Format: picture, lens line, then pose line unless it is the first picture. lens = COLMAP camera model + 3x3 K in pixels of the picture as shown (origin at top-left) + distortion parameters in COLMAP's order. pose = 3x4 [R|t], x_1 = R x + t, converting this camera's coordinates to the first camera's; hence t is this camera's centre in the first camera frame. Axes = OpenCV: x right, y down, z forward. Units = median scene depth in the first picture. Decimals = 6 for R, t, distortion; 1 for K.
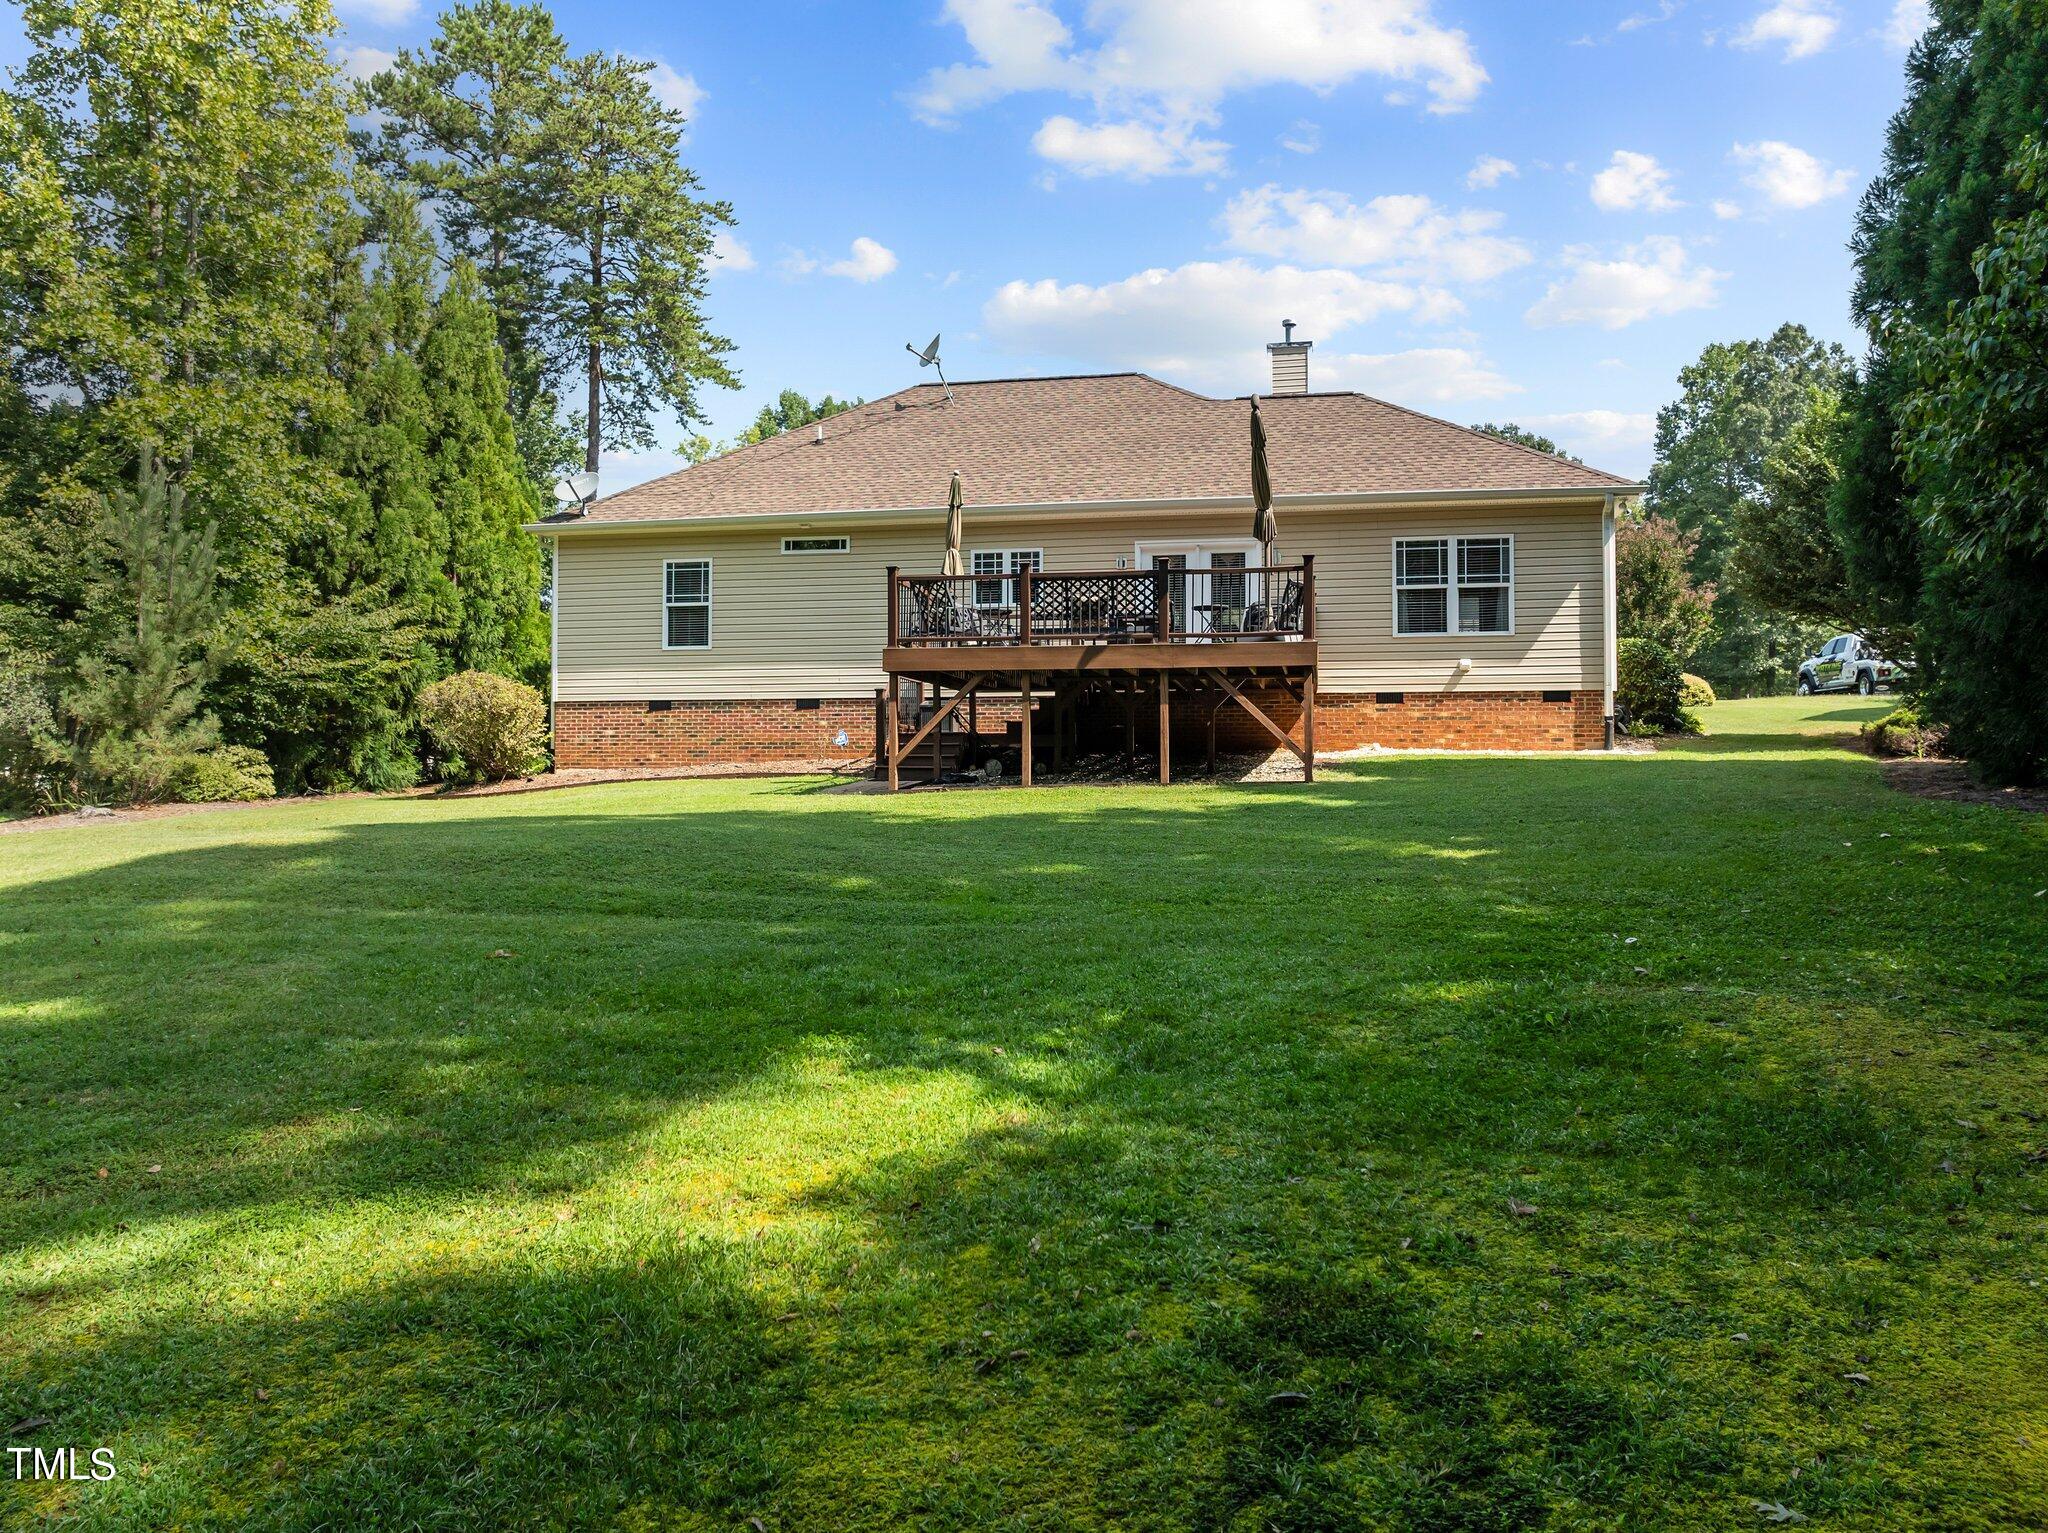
lens RADIAL K [[1397.3, 0, 1015.2], [0, 1397.3, 762.7], [0, 0, 1]] dist [-0.025377, -0.007269]
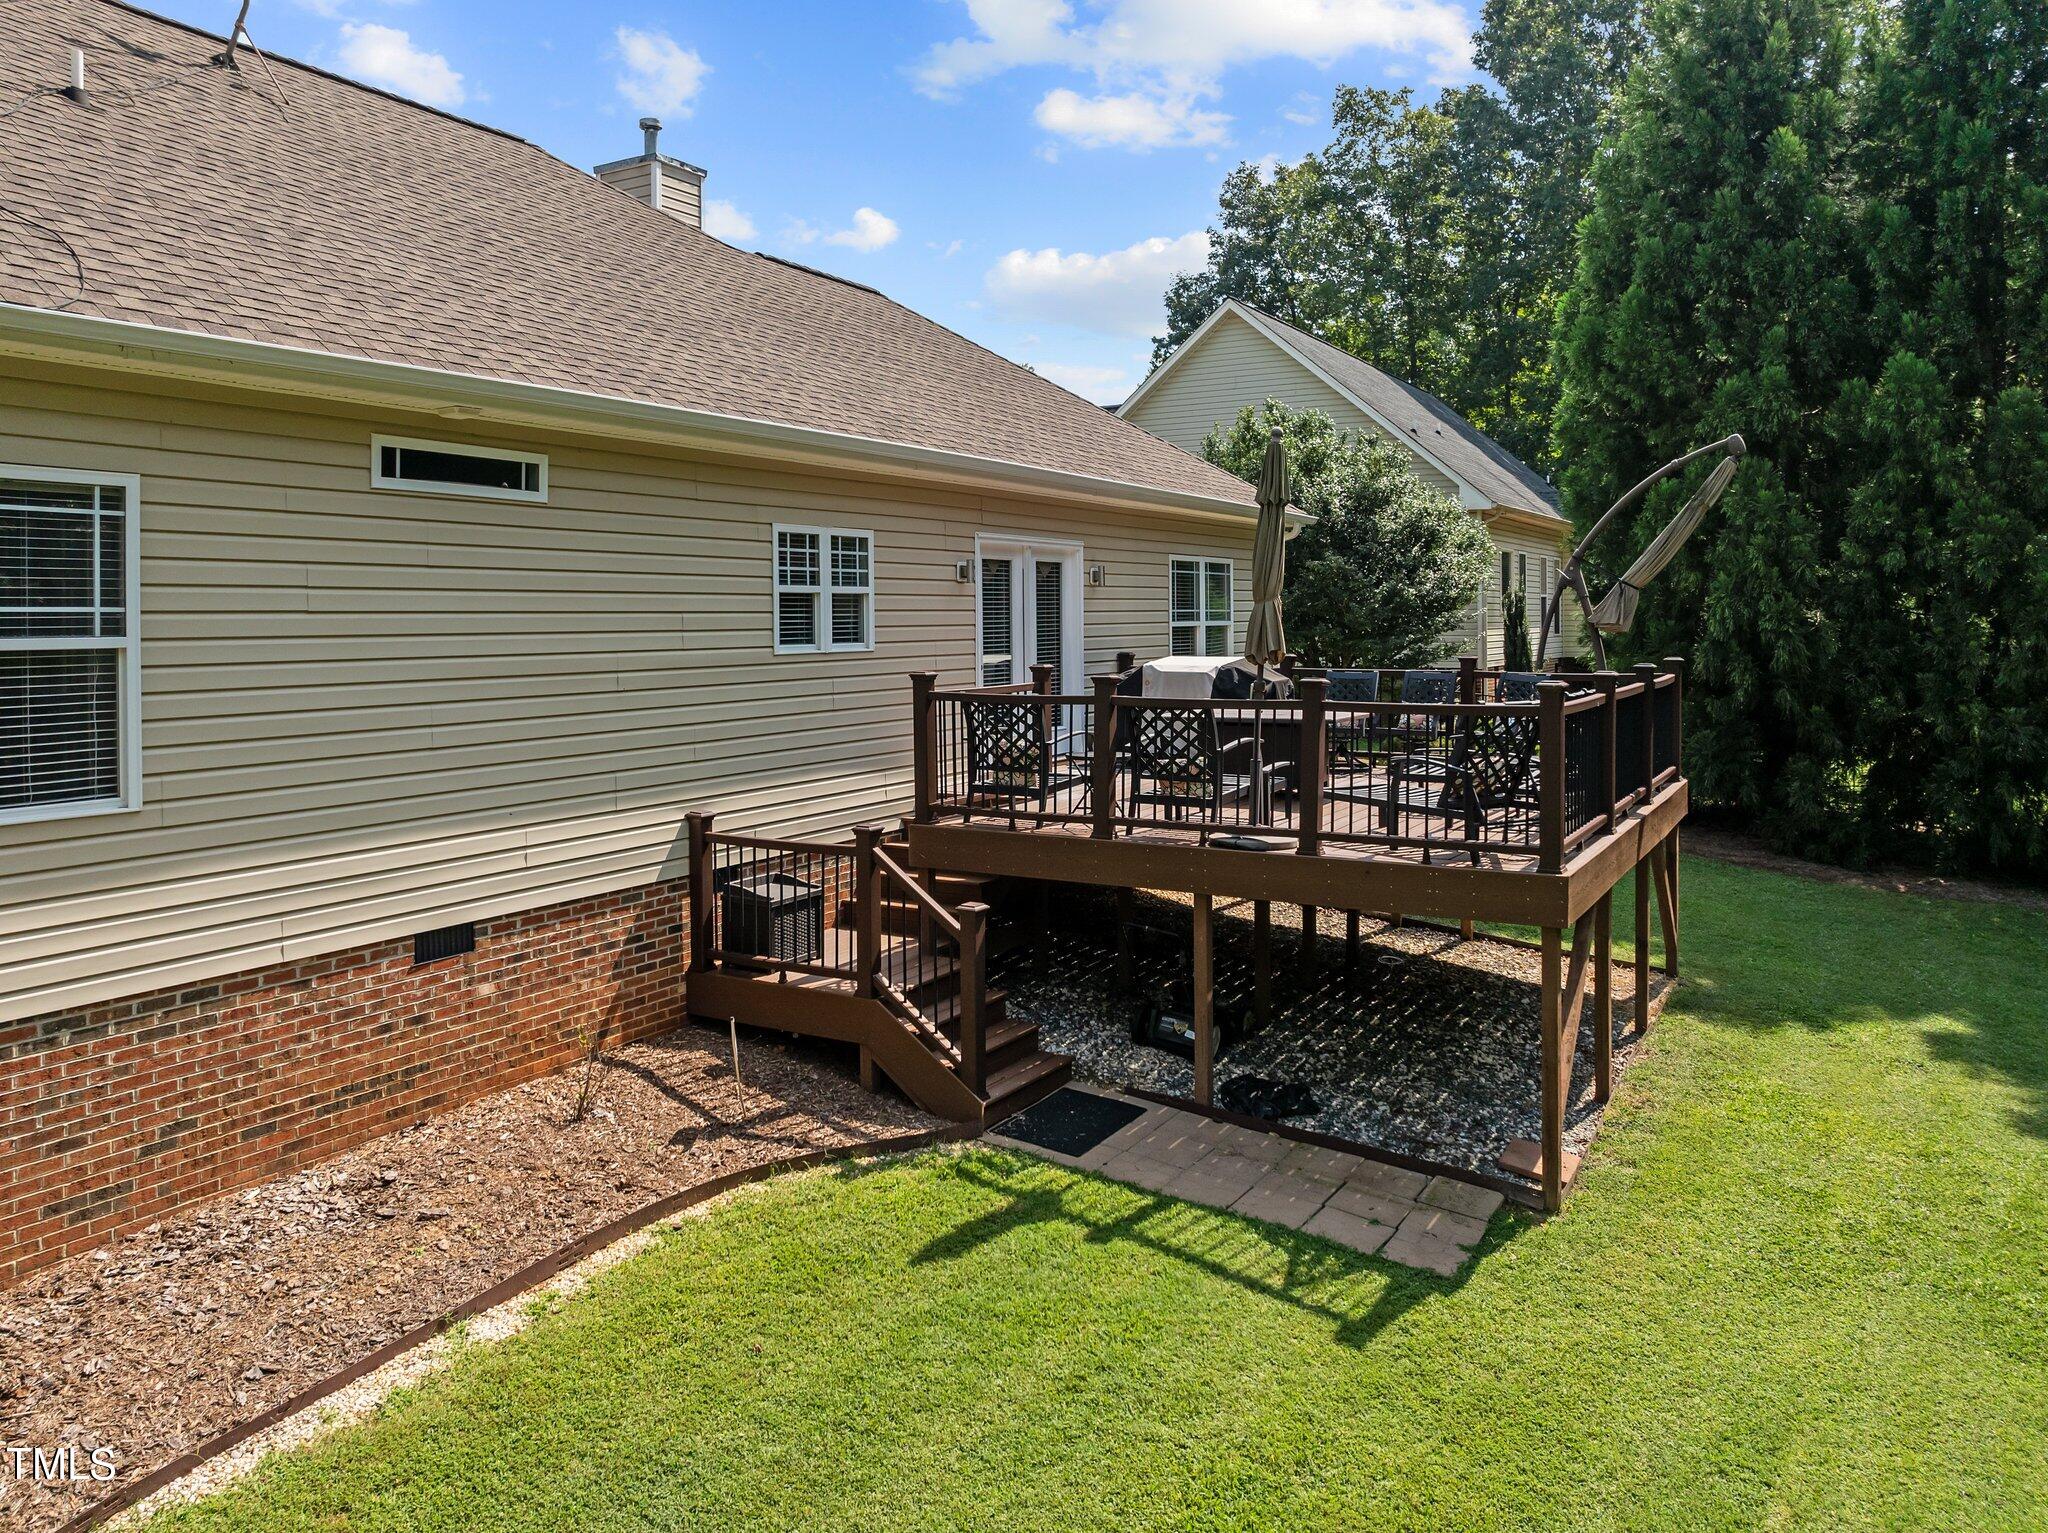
lens RADIAL K [[1489.2, 0, 1011.7], [0, 1489.2, 637.9], [0, 0, 1]] dist [-0.025714, -0.000760]
pose [[0.344071, -0.016322, 0.938802, -0.361314], [-0.000354, 0.999847, 0.017513, -0.101147], [-0.938943, -0.006358, 0.344013, 0.623742]]
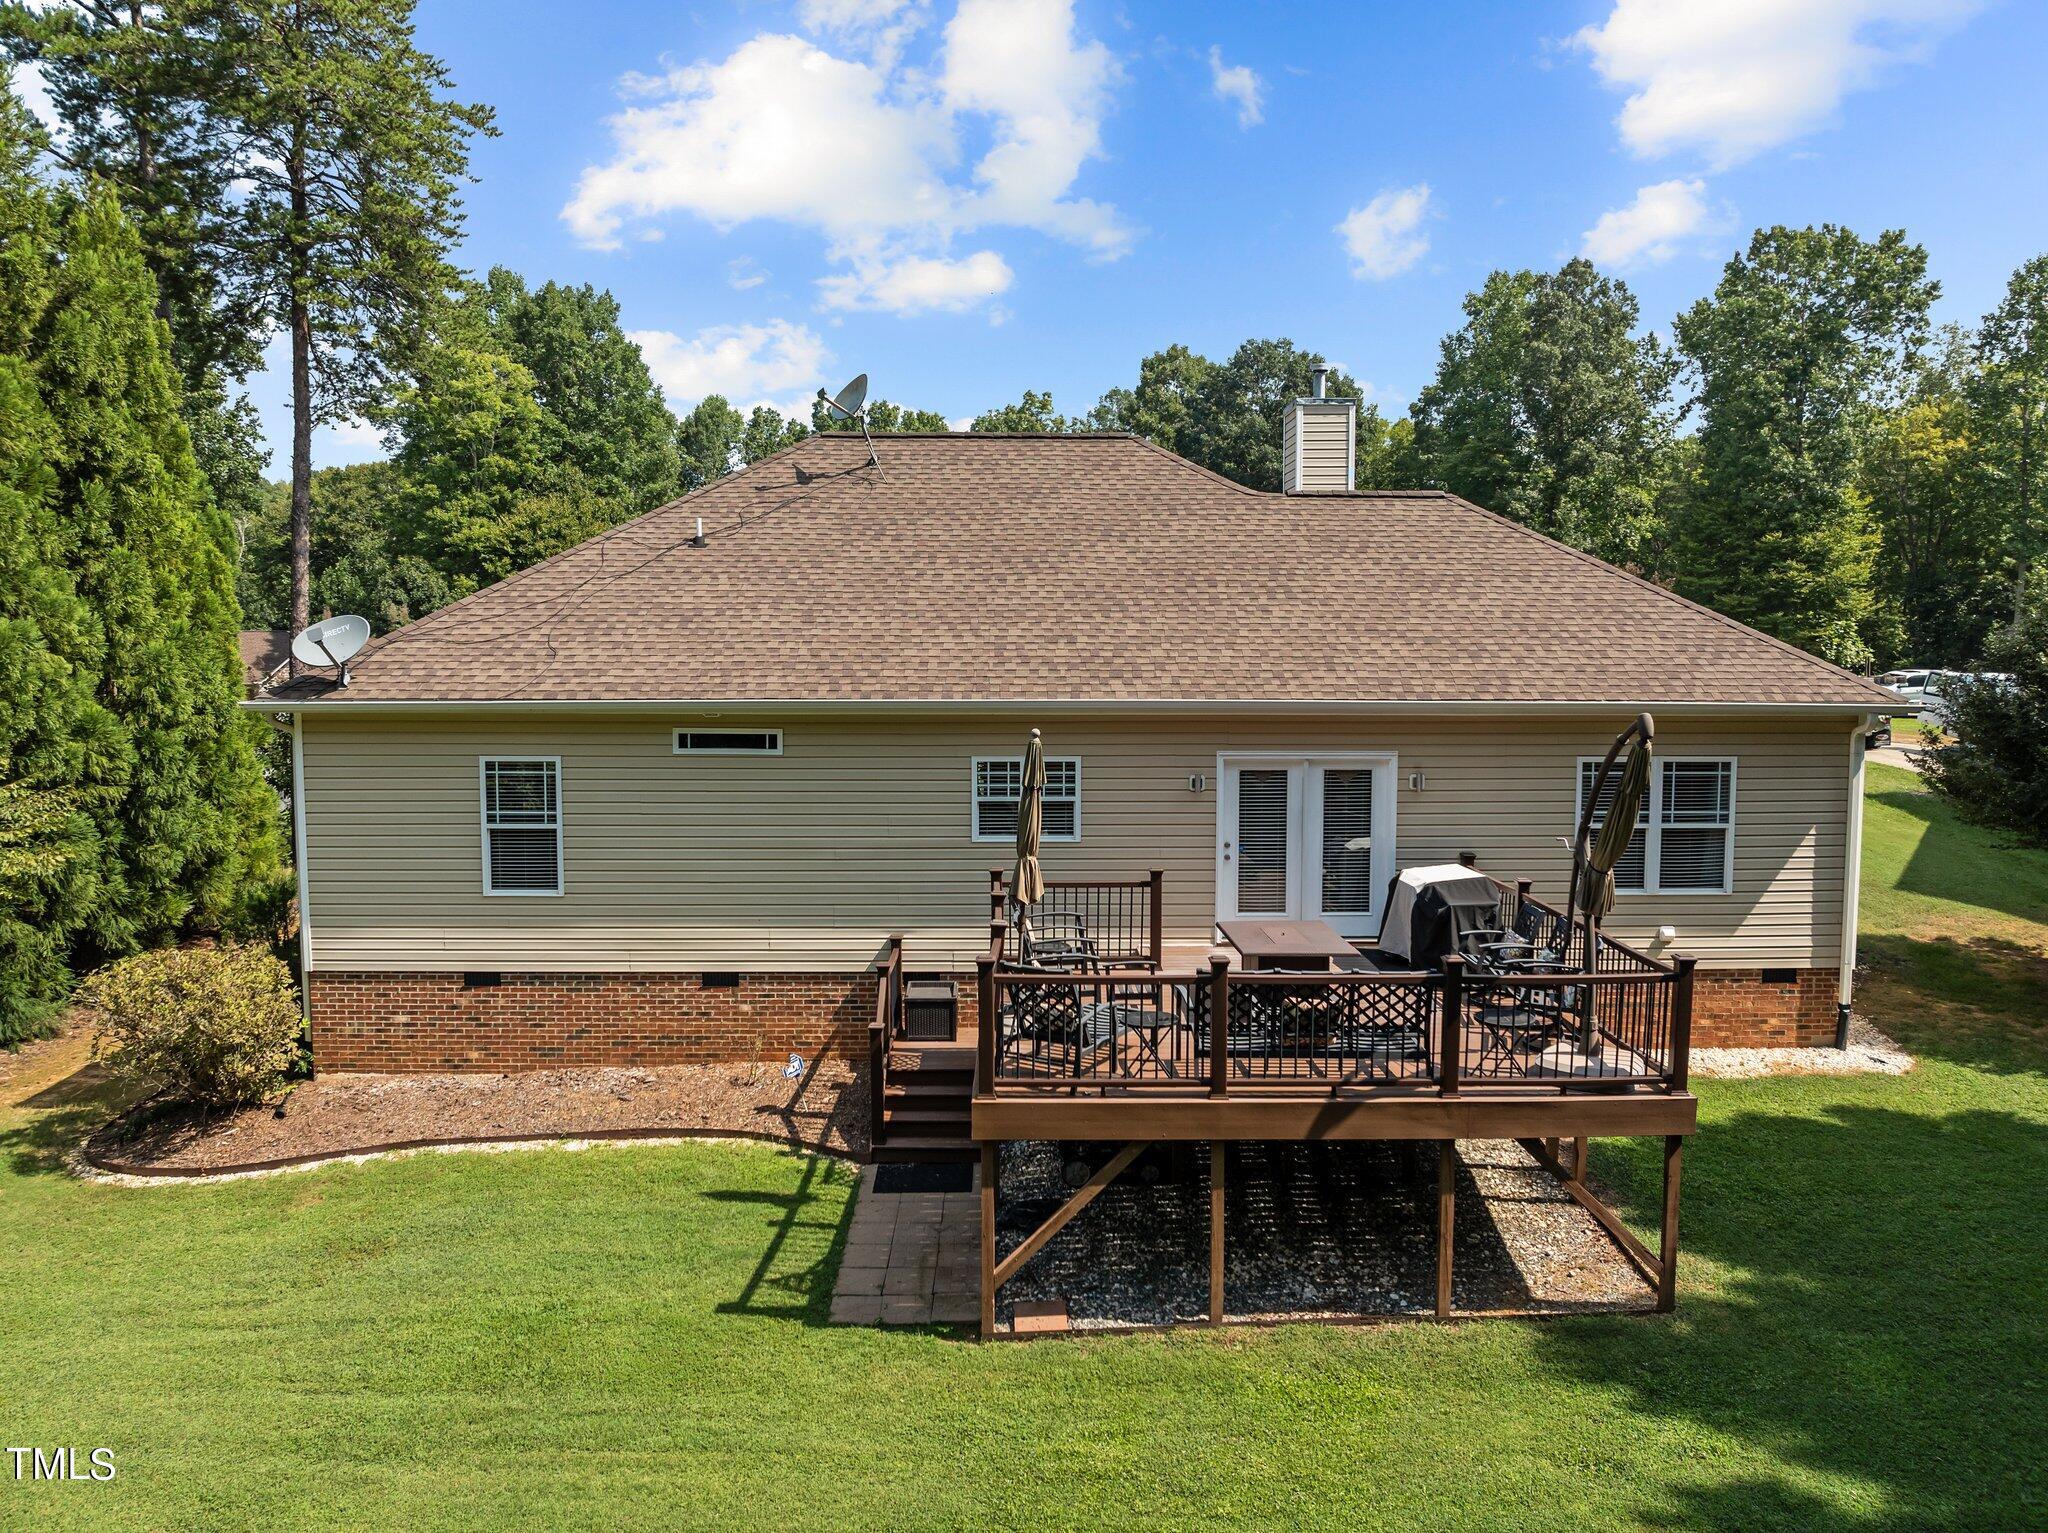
lens RADIAL K [[1411.9, 0, 1010.7], [0, 1411.9, 772.9], [0, 0, 1]] dist [-0.045750, 0.020806]
pose [[0.980487, -0.017742, 0.195782, -0.118335], [-0.001187, 0.995367, 0.096146, -0.170129], [-0.196580, -0.094502, 0.975923, 0.272646]]
